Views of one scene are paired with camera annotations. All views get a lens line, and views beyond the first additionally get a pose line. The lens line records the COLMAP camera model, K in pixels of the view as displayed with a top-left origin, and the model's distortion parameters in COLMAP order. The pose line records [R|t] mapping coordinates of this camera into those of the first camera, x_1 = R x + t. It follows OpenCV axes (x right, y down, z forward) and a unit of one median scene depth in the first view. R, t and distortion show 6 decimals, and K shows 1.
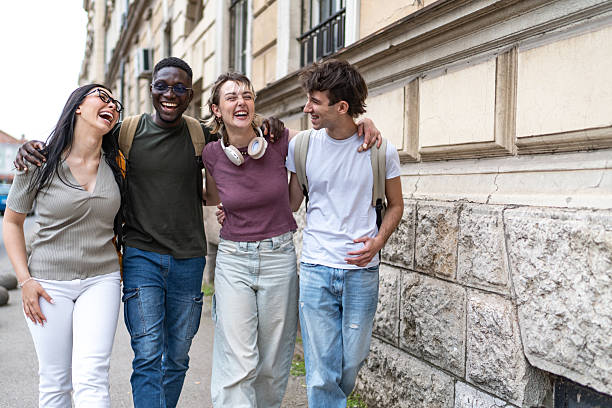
lens RADIAL K [[585.0, 0, 309.1], [0, 585.0, 205.6], [0, 0, 1]] dist [-0.002297, 0.002033]
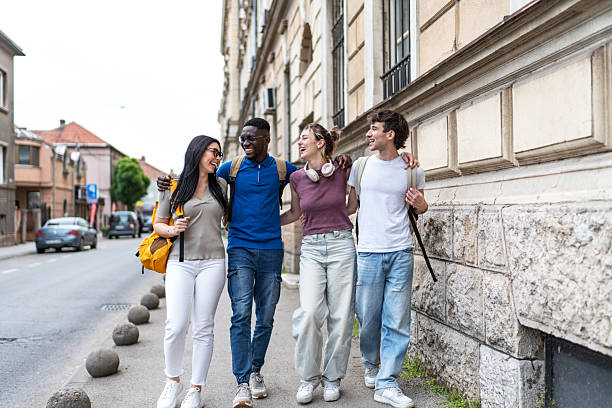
lens RADIAL K [[585.0, 0, 309.1], [0, 585.0, 205.6], [0, 0, 1]] dist [-0.002297, 0.002033]
pose [[0.974047, -0.034613, -0.223682, 0.182185], [0.025341, 0.998702, -0.044188, 0.042943], [0.224921, 0.037373, 0.973660, -0.335702]]
